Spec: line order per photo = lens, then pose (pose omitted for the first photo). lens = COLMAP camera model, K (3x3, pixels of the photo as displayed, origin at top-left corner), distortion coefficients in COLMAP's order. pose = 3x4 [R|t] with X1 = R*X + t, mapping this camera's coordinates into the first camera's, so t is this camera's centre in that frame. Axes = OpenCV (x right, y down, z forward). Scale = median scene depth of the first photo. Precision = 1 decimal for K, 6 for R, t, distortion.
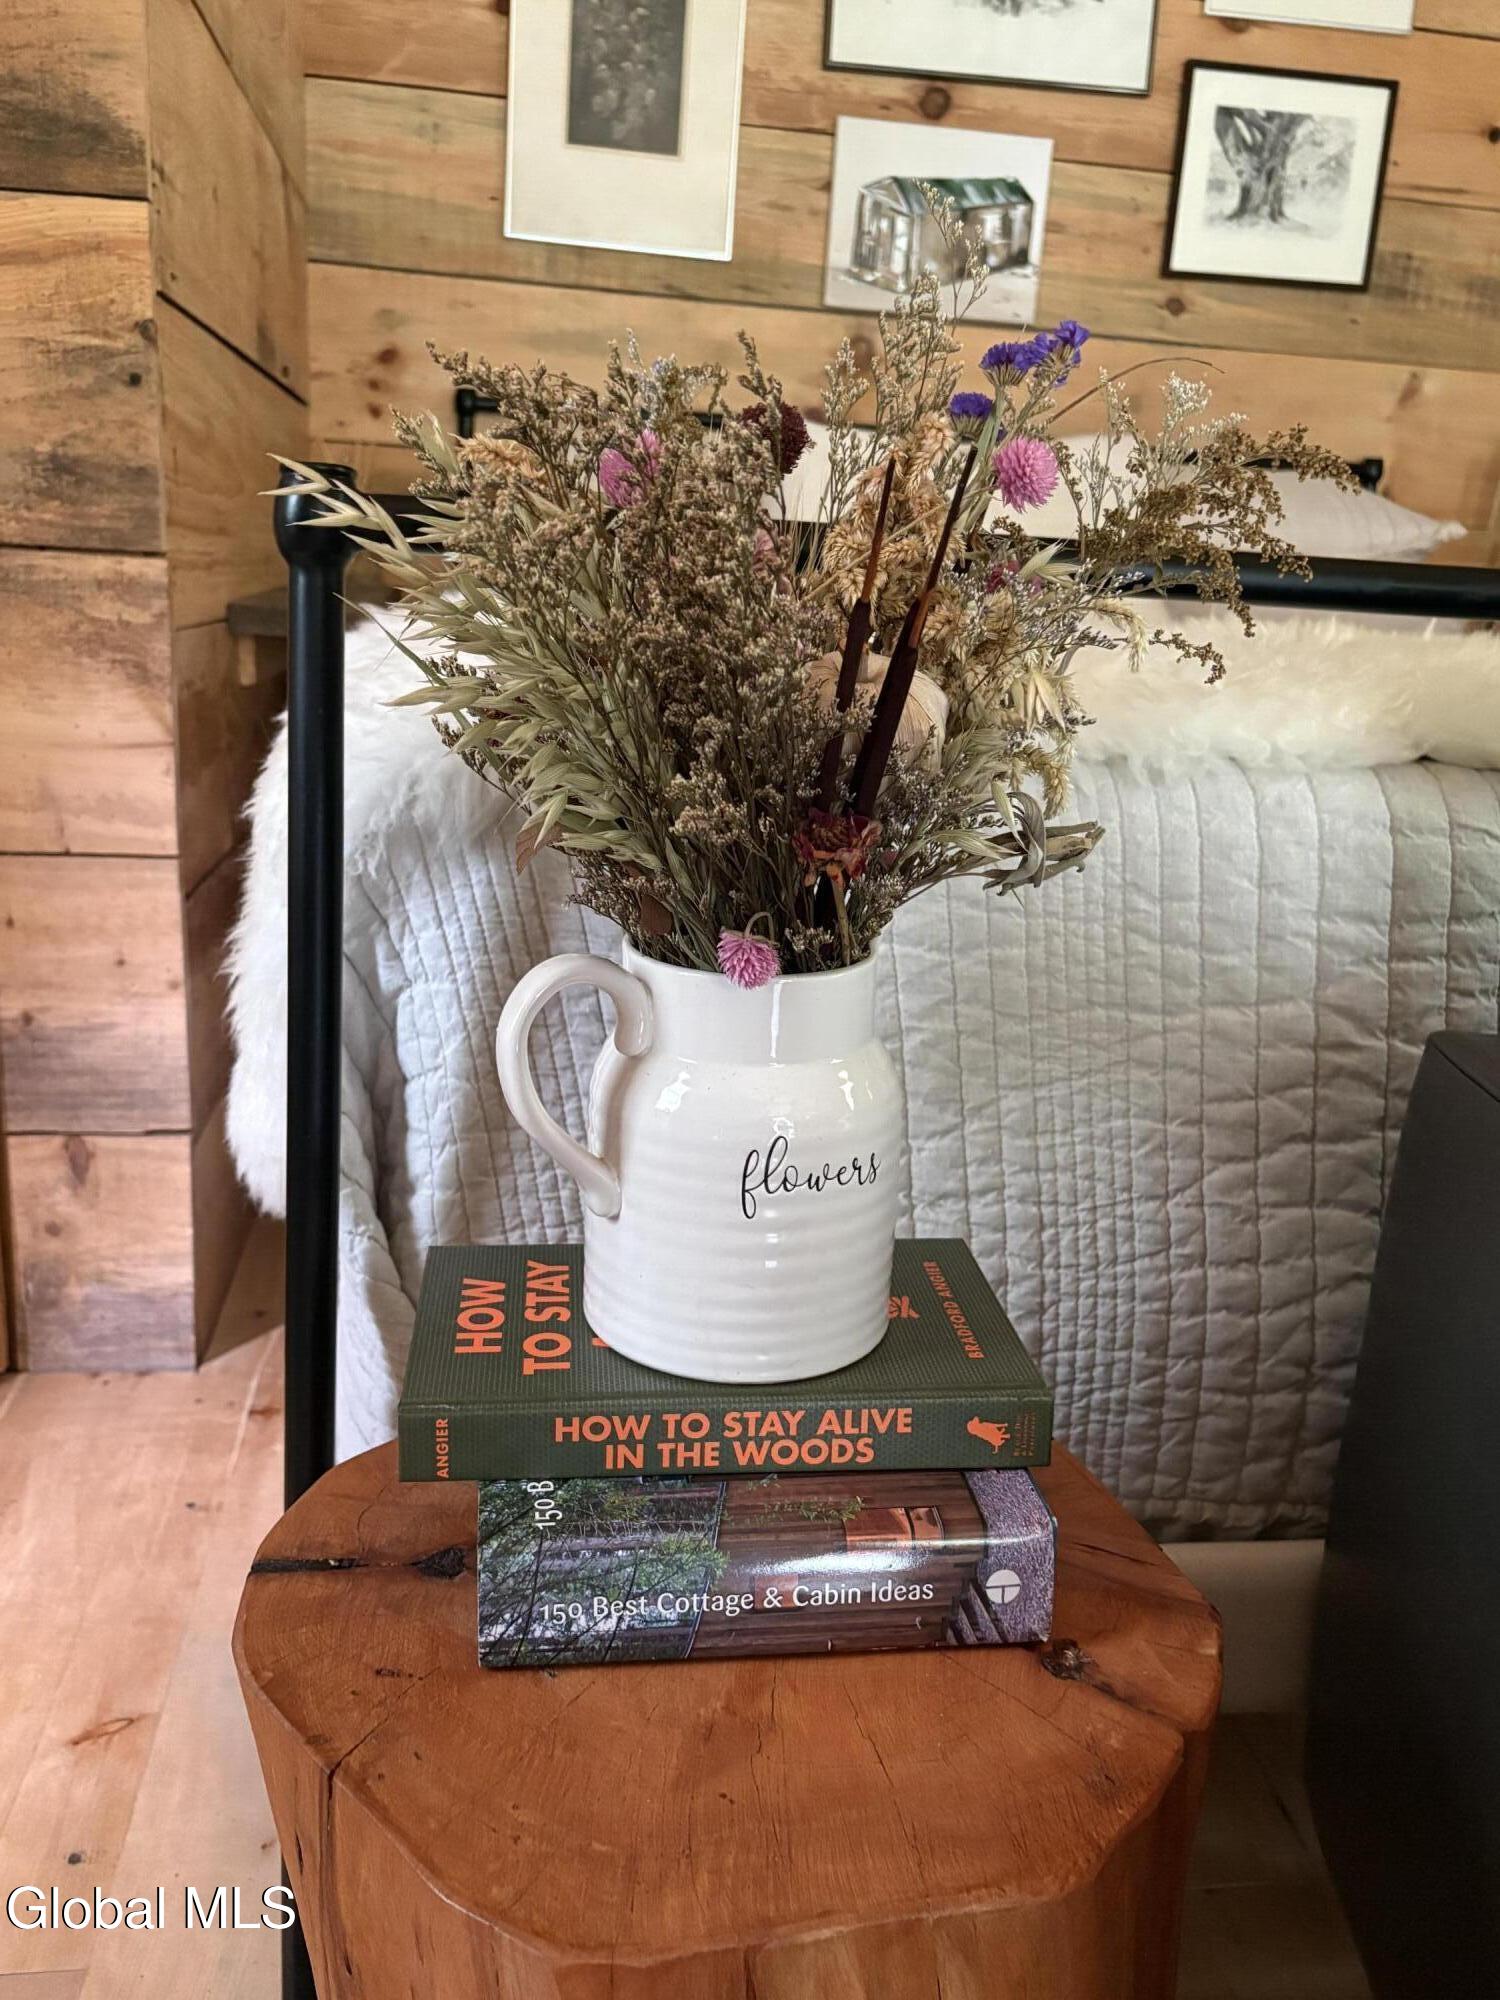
lens RADIAL K [[1642.9, 0, 746.0], [0, 1642.9, 998.3], [0, 0, 1]] dist [0.014123, -0.007745]
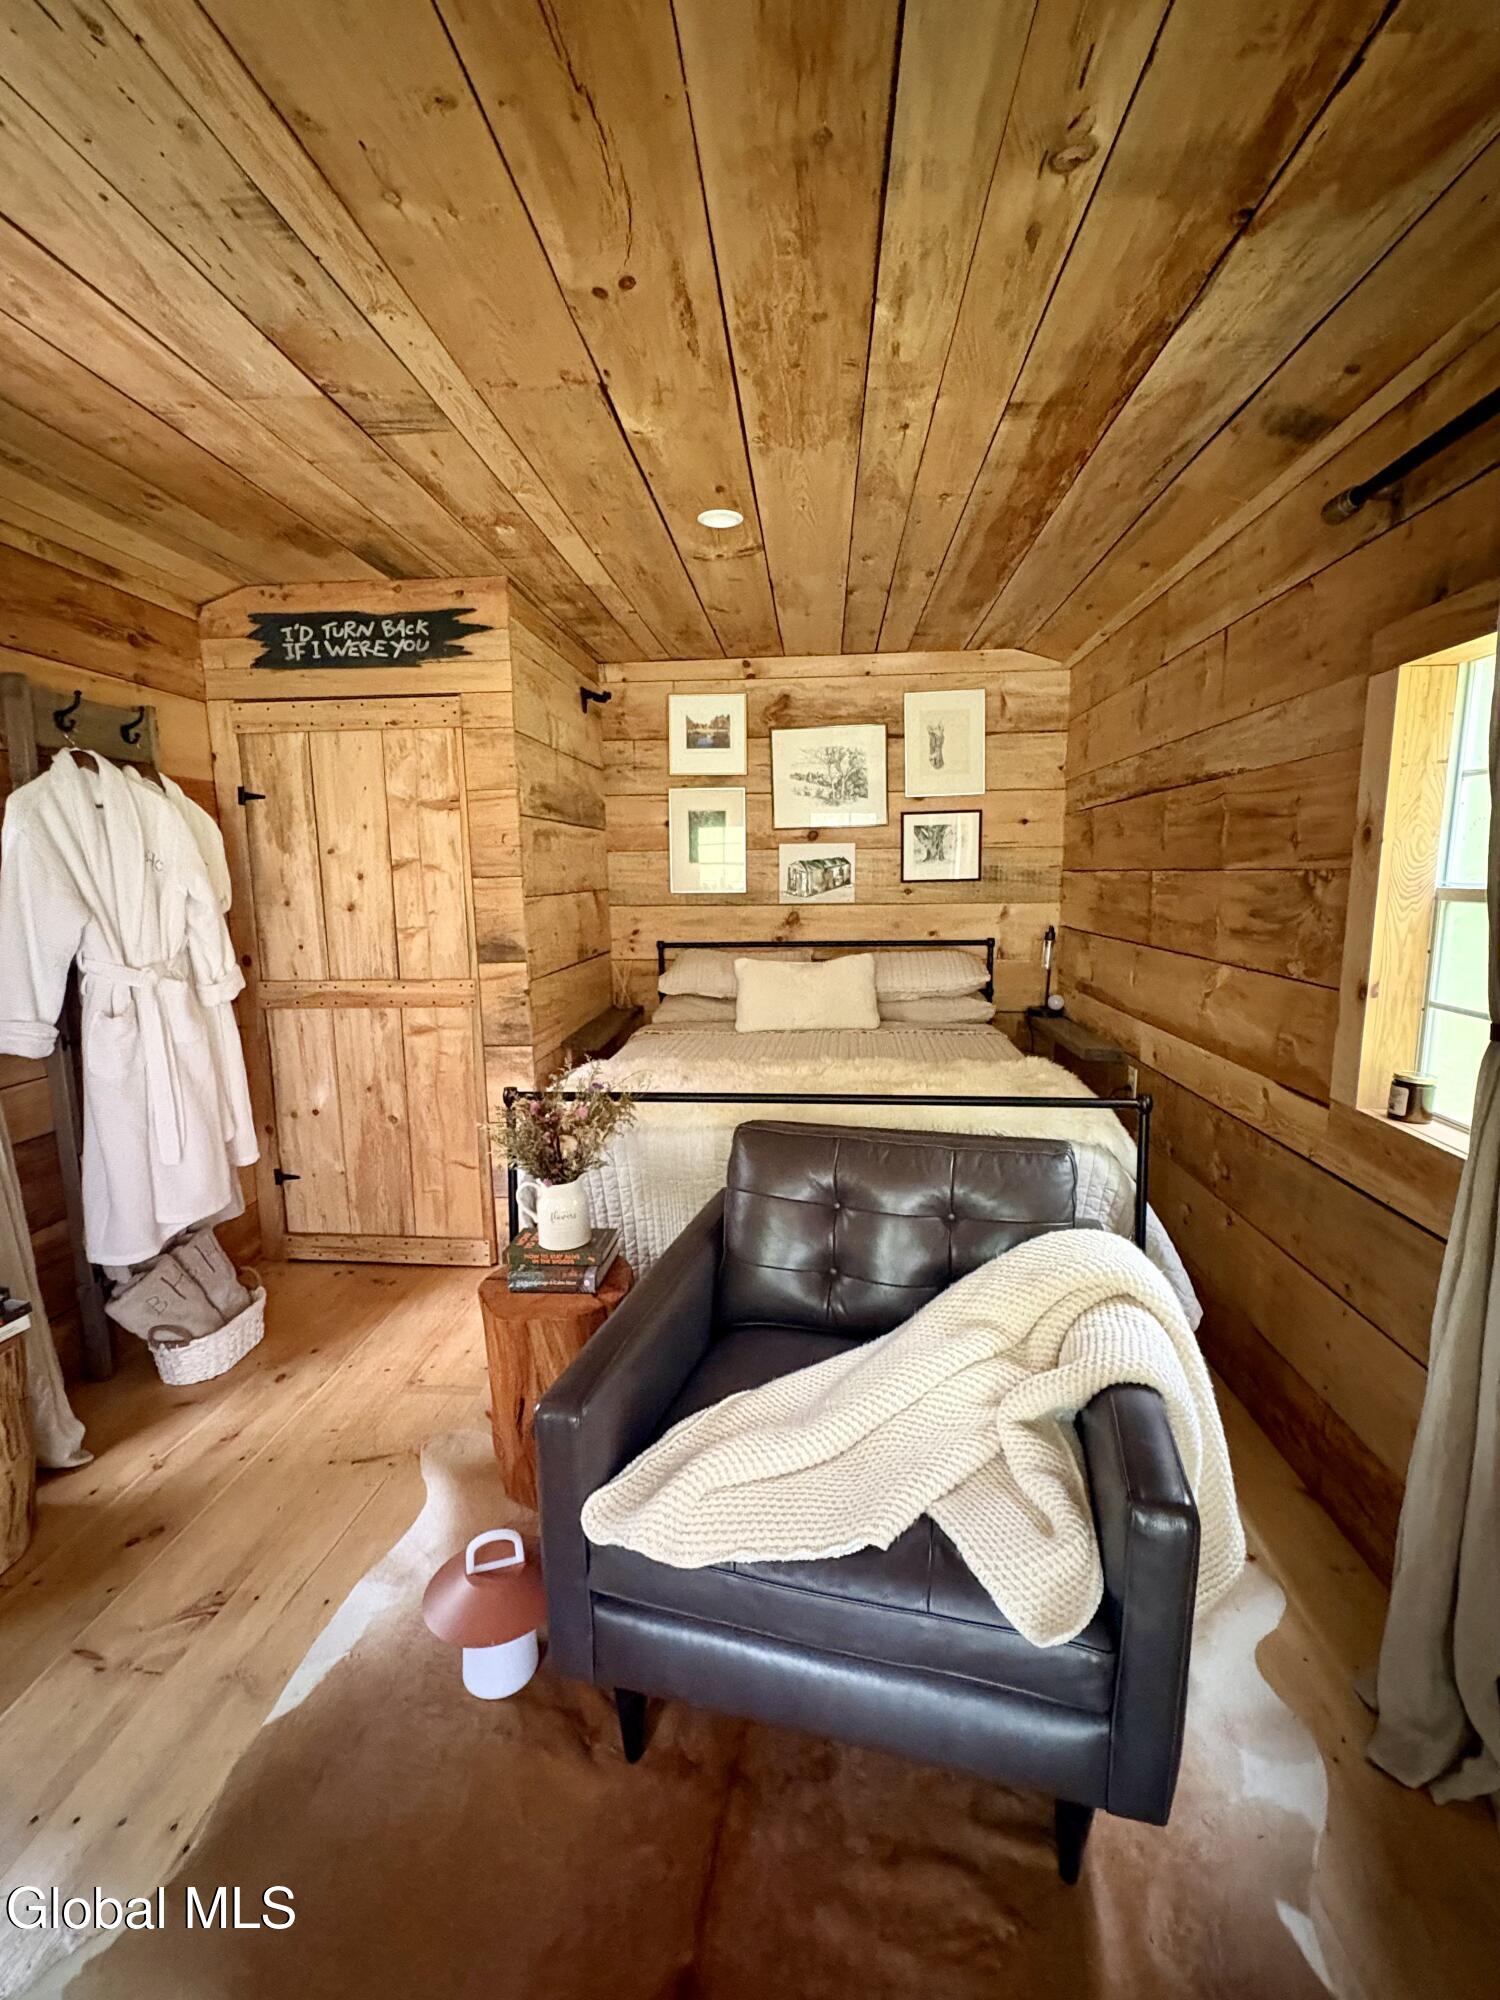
lens RADIAL K [[875.4, 0, 748.1], [0, 875.4, 999.5], [0, 0, 1]] dist [-0.000297, -0.000846]
pose [[0.971769, -0.039915, -0.232533, 0.623850], [0.012683, 0.992998, -0.117451, -0.127887], [0.235593, 0.111186, 0.965471, -0.877539]]
